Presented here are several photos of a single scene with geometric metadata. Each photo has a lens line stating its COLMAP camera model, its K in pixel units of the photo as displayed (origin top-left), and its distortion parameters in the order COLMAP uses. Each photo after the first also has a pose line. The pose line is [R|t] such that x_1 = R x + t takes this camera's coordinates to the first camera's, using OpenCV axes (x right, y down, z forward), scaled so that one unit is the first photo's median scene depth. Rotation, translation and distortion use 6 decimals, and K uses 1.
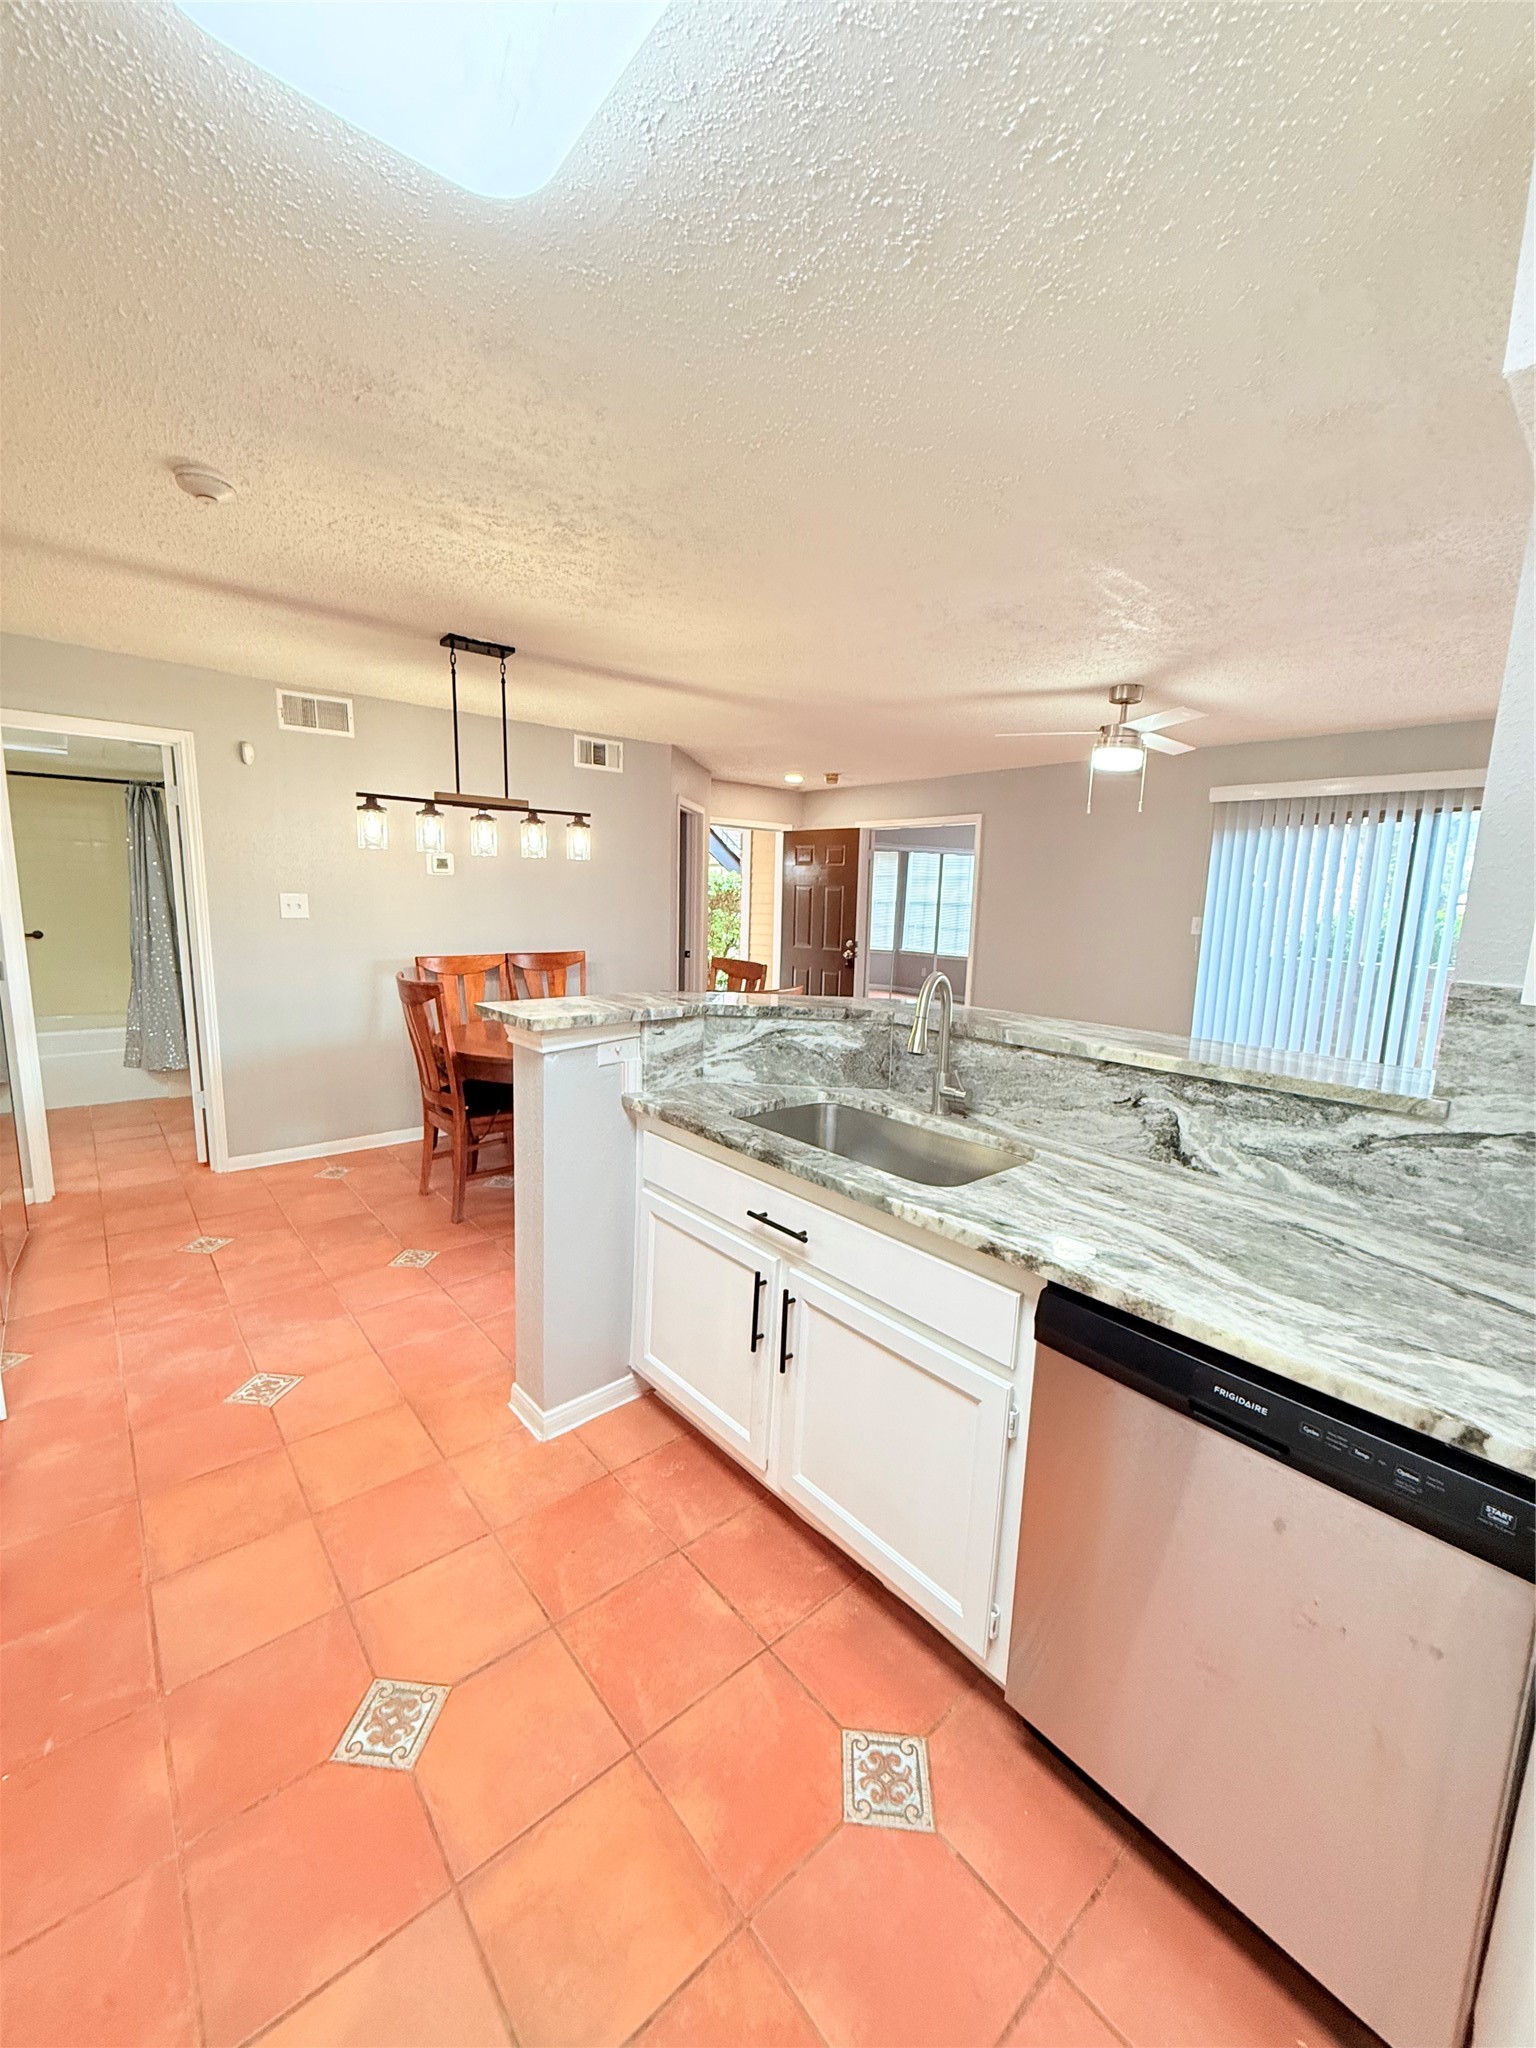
lens RADIAL K [[819.6, 0, 766.9], [0, 819.6, 1019.2], [0, 0, 1]] dist [-0.001816, -0.000202]
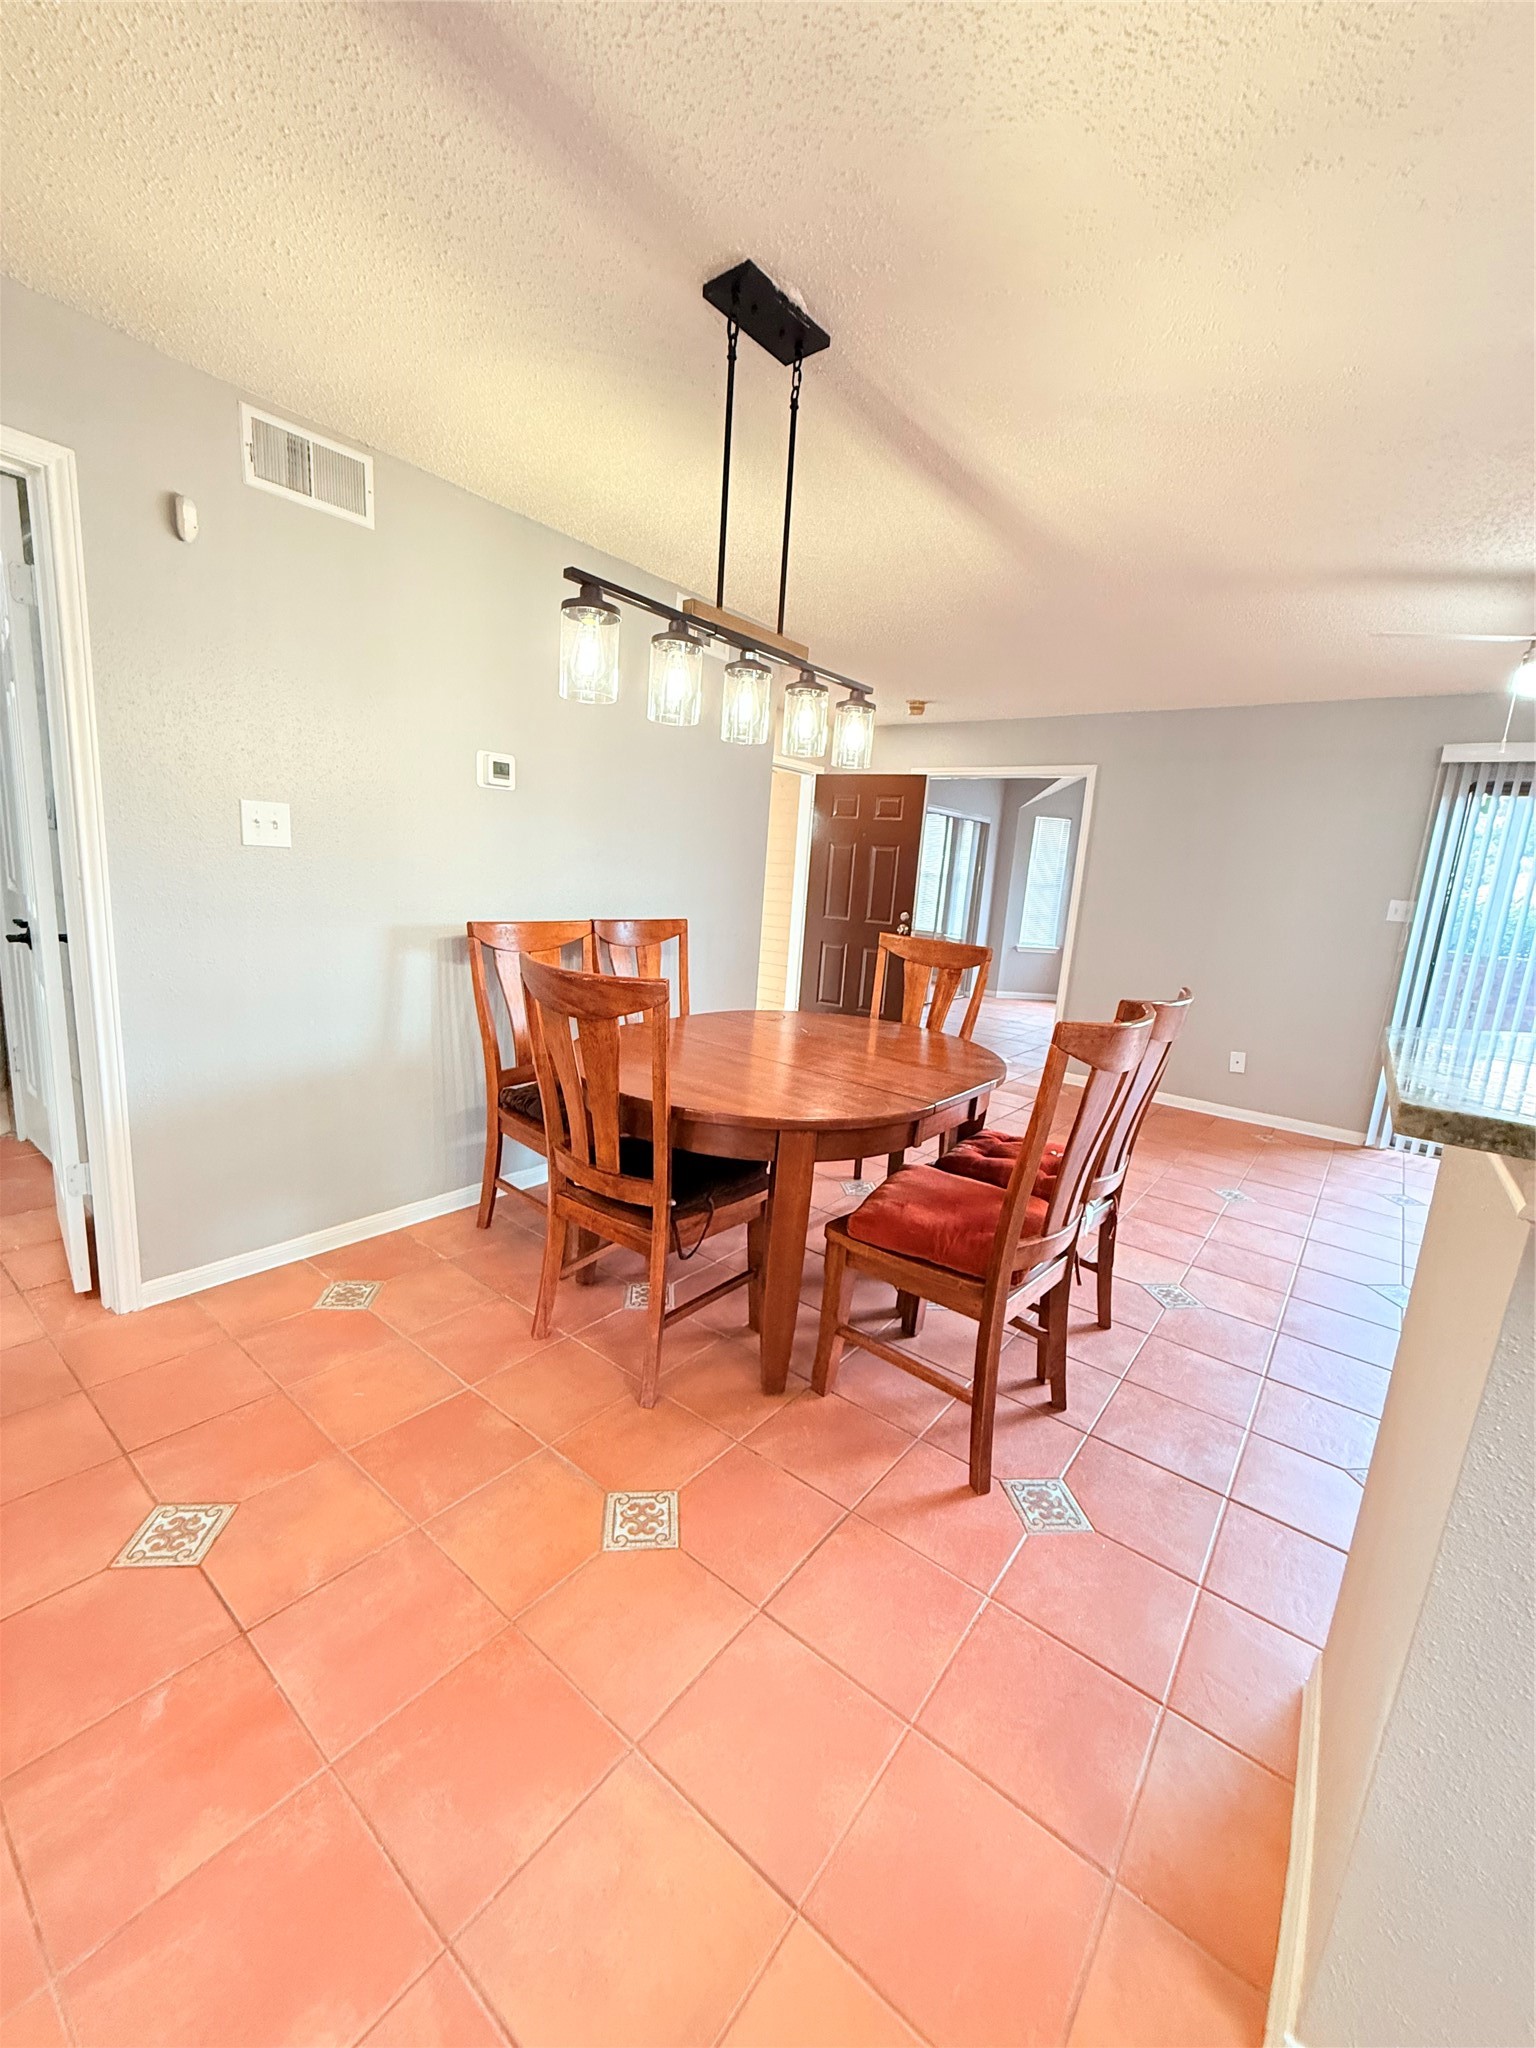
lens RADIAL K [[819.6, 0, 766.9], [0, 819.6, 1019.2], [0, 0, 1]] dist [-0.001816, -0.000202]
pose [[0.978779, 0.005684, 0.204842, -0.372182], [-0.013714, 0.999191, 0.037806, -0.033239], [-0.204461, -0.039813, 0.978065, 0.399949]]
